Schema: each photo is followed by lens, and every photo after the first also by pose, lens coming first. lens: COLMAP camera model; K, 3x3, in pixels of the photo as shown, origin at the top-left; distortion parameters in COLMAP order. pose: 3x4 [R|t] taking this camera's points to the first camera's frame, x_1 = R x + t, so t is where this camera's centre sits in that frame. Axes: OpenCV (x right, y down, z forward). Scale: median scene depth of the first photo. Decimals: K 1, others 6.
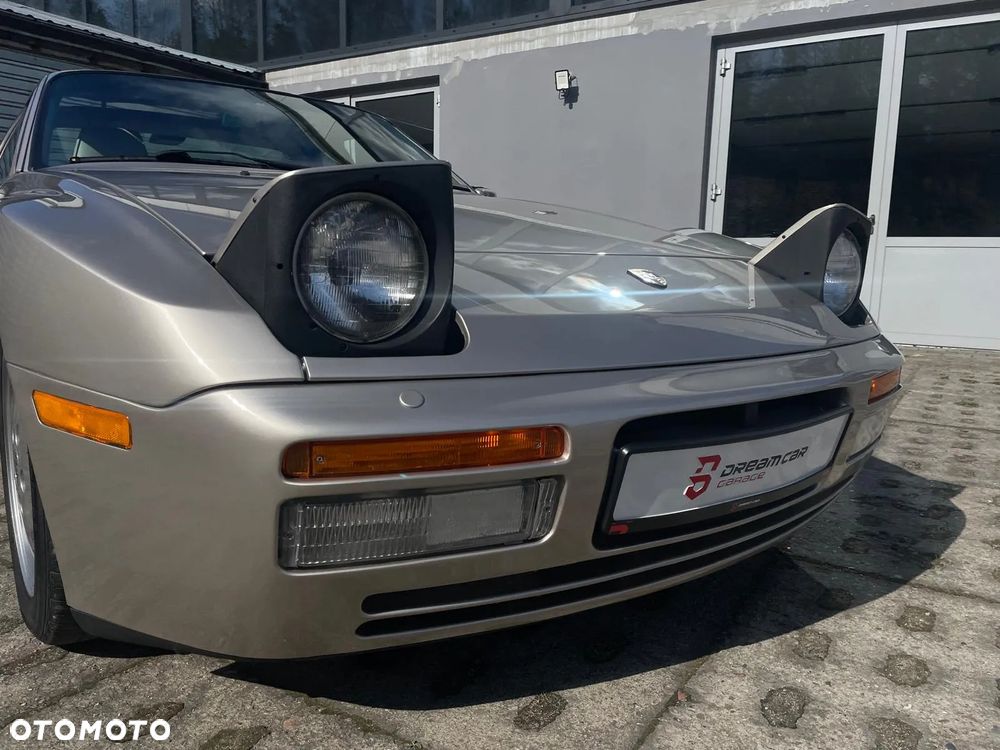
lens RADIAL K [[743.3, 0, 516.4], [0, 743.3, 376.1], [0, 0, 1]] dist [0.063501, -0.082303]
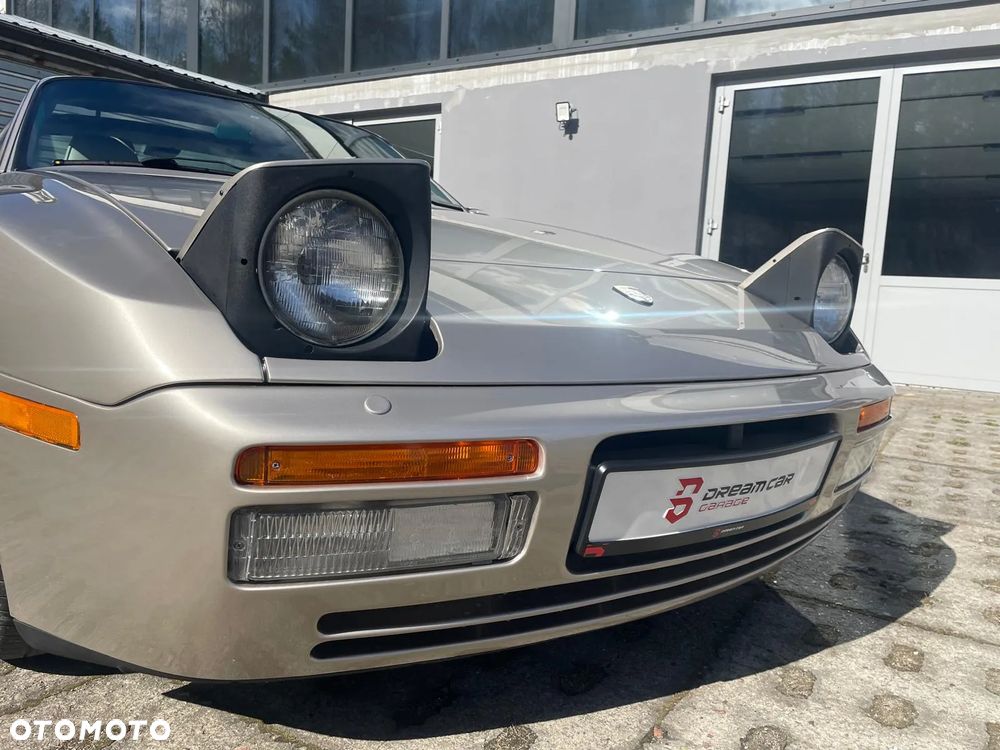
lens RADIAL K [[743.3, 0, 519.8], [0, 743.3, 378.1], [0, 0, 1]] dist [0.063501, -0.082303]
pose [[0.999447, 0.031464, 0.010730, 0.017881], [-0.031046, 0.998831, -0.037059, 0.015723], [-0.011884, 0.036705, 0.999255, 0.029599]]
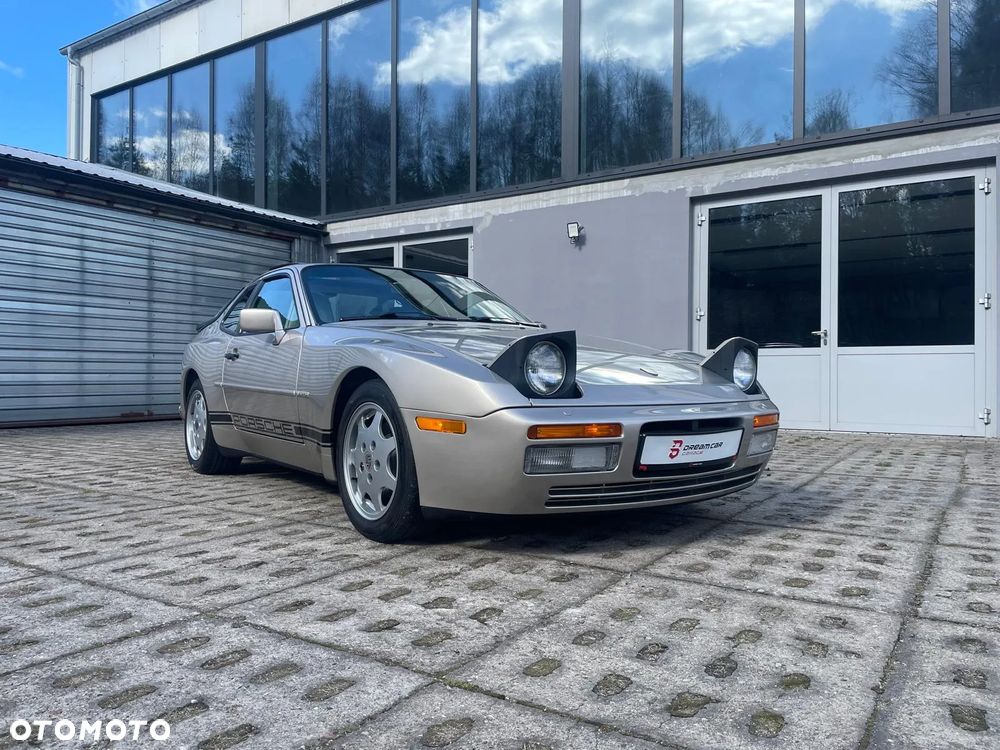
lens RADIAL K [[743.3, 0, 502.2], [0, 743.3, 373.8], [0, 0, 1]] dist [0.063501, -0.082303]
pose [[0.999643, -0.018165, -0.019571, -0.201115], [0.014961, 0.988118, -0.152967, 0.190842], [0.022117, 0.152619, 0.988038, -1.103846]]
